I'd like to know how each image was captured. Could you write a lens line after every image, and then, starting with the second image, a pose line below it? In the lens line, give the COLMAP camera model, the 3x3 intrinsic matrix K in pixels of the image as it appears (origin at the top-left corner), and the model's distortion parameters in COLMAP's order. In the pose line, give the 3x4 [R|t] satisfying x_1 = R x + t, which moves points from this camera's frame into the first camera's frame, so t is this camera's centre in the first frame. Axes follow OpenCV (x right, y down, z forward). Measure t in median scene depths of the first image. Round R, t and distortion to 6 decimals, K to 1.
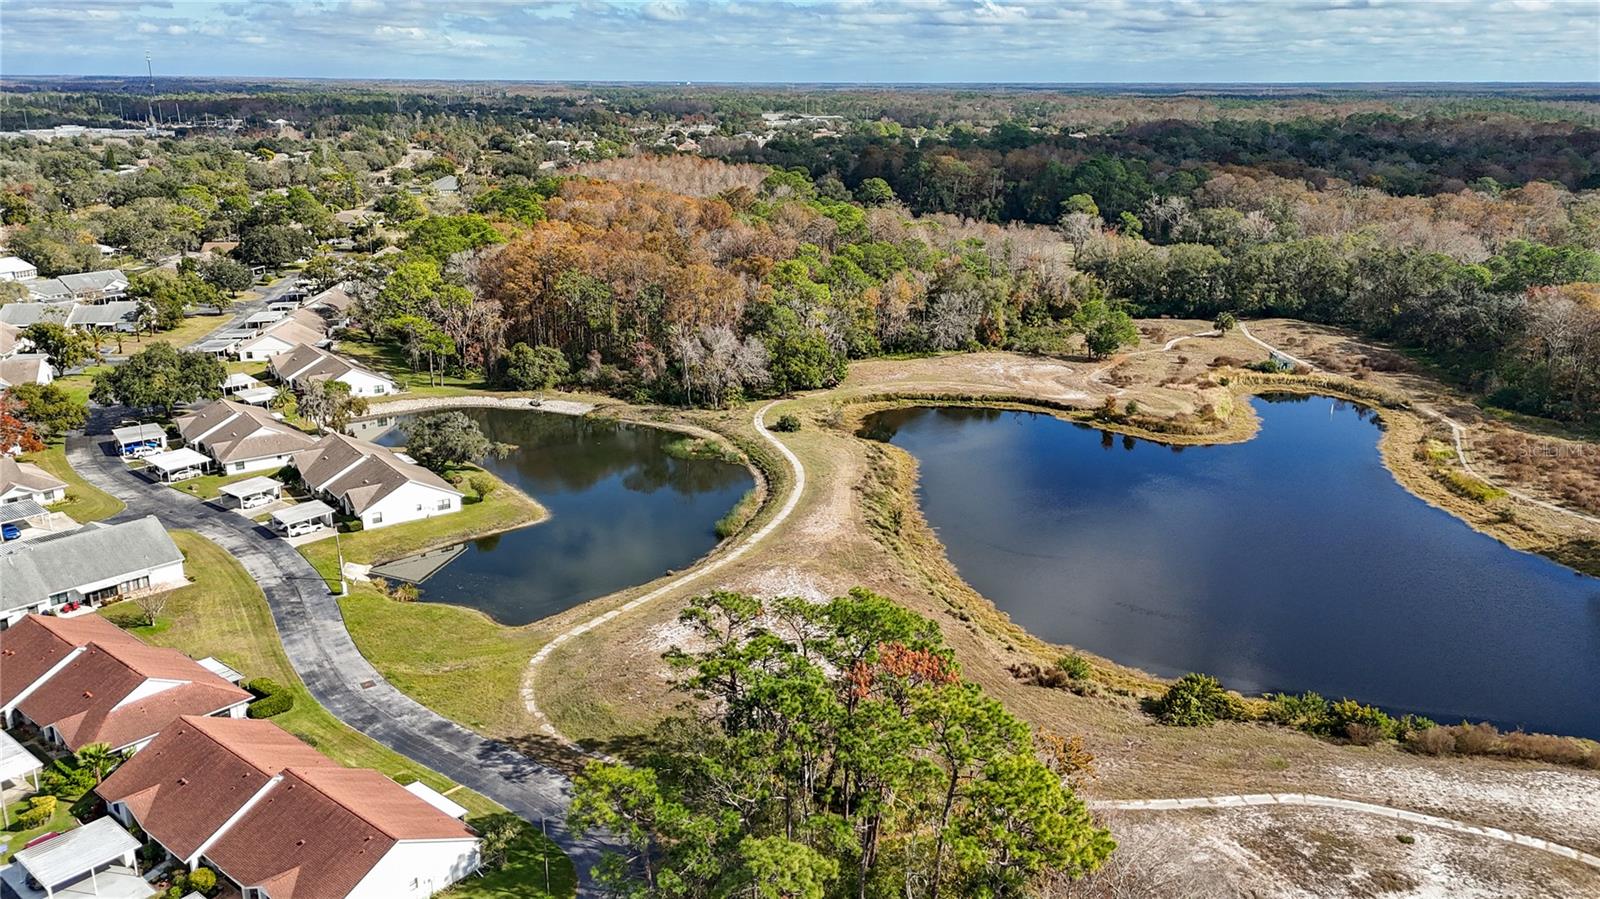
lens RADIAL K [[1193.9, 0, 805.7], [0, 1193.9, 454.3], [0, 0, 1]] dist [0.083997, -0.099199]
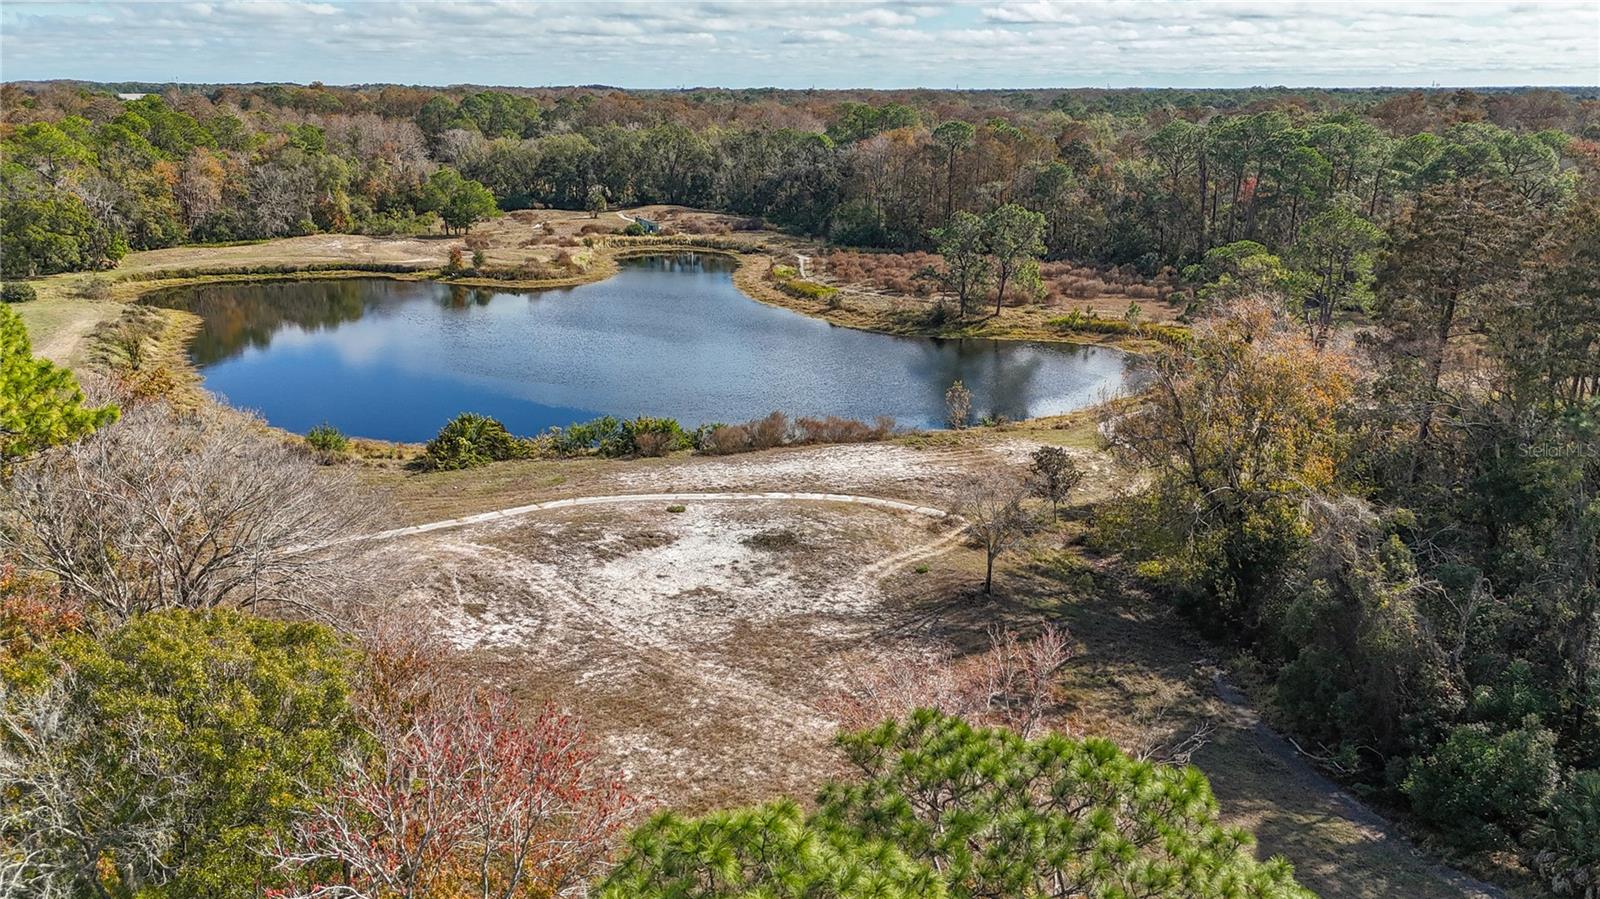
lens RADIAL K [[1212.6, 0, 800.0], [0, 1212.6, 449.5], [0, 0, 1]] dist [0.098541, -0.139918]
pose [[0.904572, -0.120249, 0.409010, 0.097934], [0.124476, 0.992087, 0.016382, 0.116874], [-0.407744, 0.036093, 0.912383, 0.077165]]
